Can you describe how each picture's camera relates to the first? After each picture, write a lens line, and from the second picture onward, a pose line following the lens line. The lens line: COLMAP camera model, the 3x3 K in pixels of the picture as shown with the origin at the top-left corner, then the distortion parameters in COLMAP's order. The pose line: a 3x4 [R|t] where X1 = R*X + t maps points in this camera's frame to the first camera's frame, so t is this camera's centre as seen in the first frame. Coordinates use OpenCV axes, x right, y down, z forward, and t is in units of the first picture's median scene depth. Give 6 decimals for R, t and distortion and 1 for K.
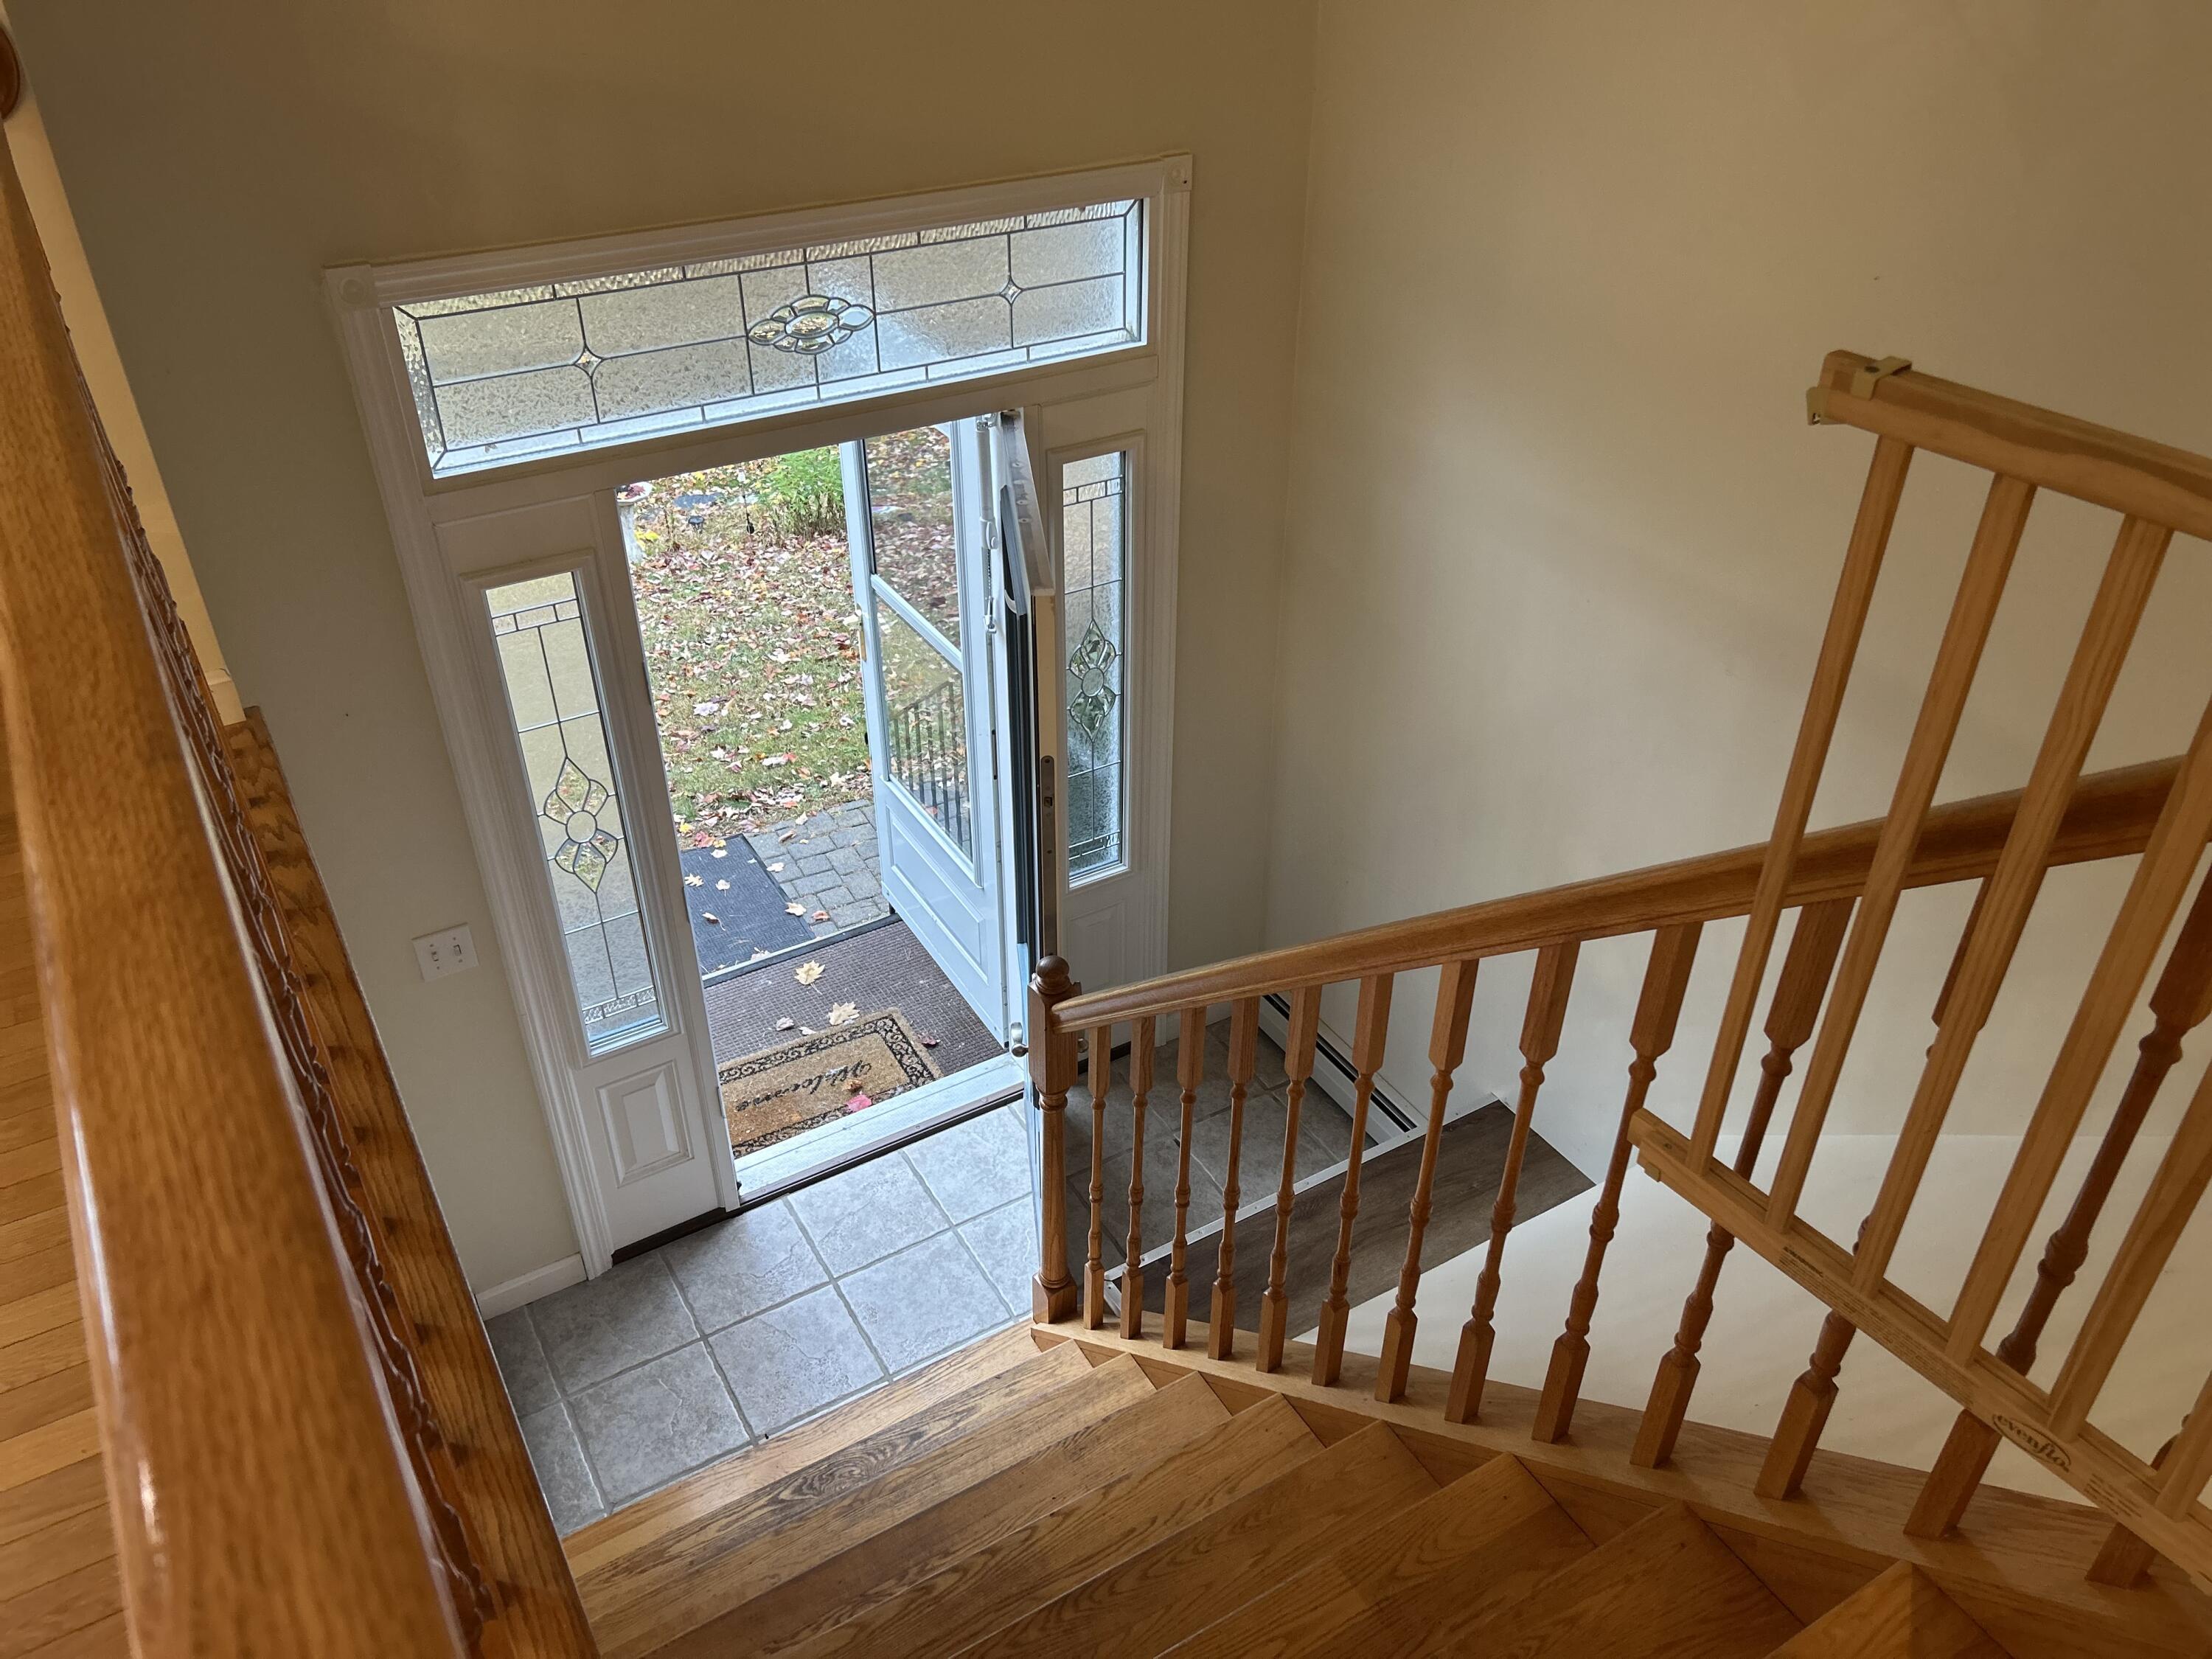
lens RADIAL K [[1649.1, 0, 1106.5], [0, 1649.1, 832.2], [0, 0, 1]] dist [0.053960, -0.070196]
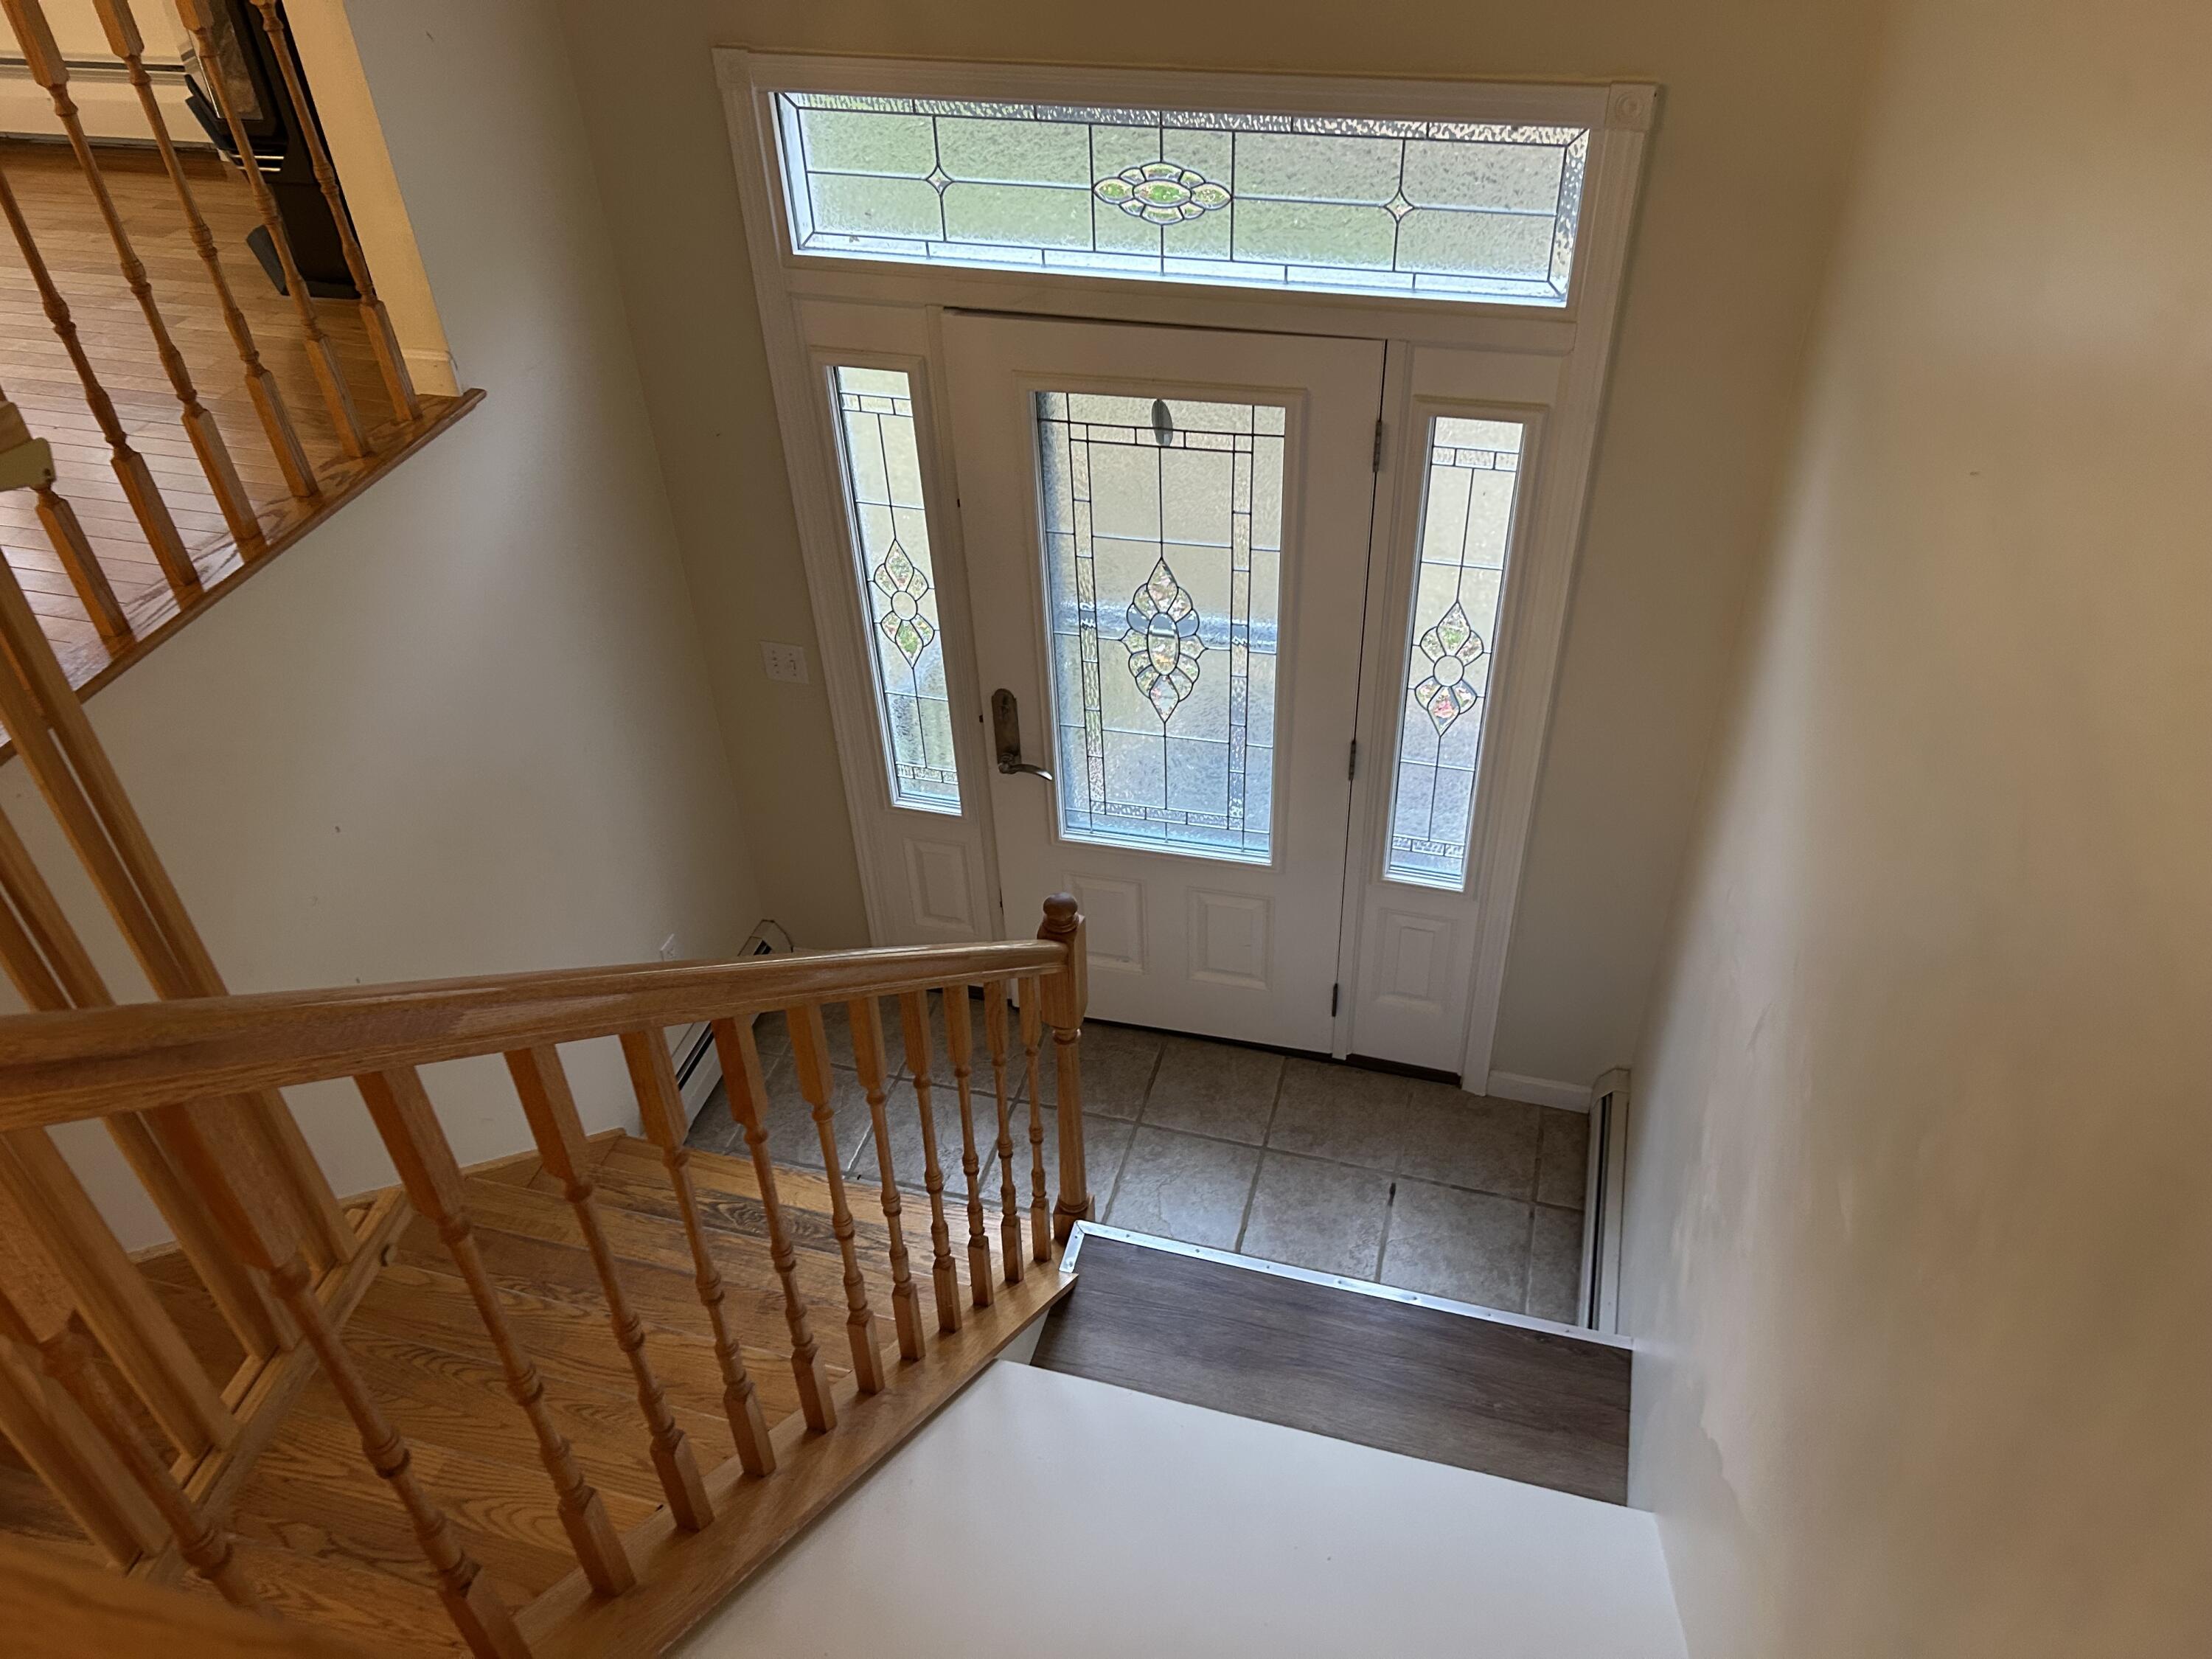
lens RADIAL K [[1649.1, 0, 1106.2], [0, 1649.1, 827.0], [0, 0, 1]] dist [0.053960, -0.070196]
pose [[0.687694, 0.432253, -0.583296, 0.516438], [-0.380598, 0.898832, 0.217364, -0.172296], [0.618241, 0.072521, 0.782636, 0.254556]]
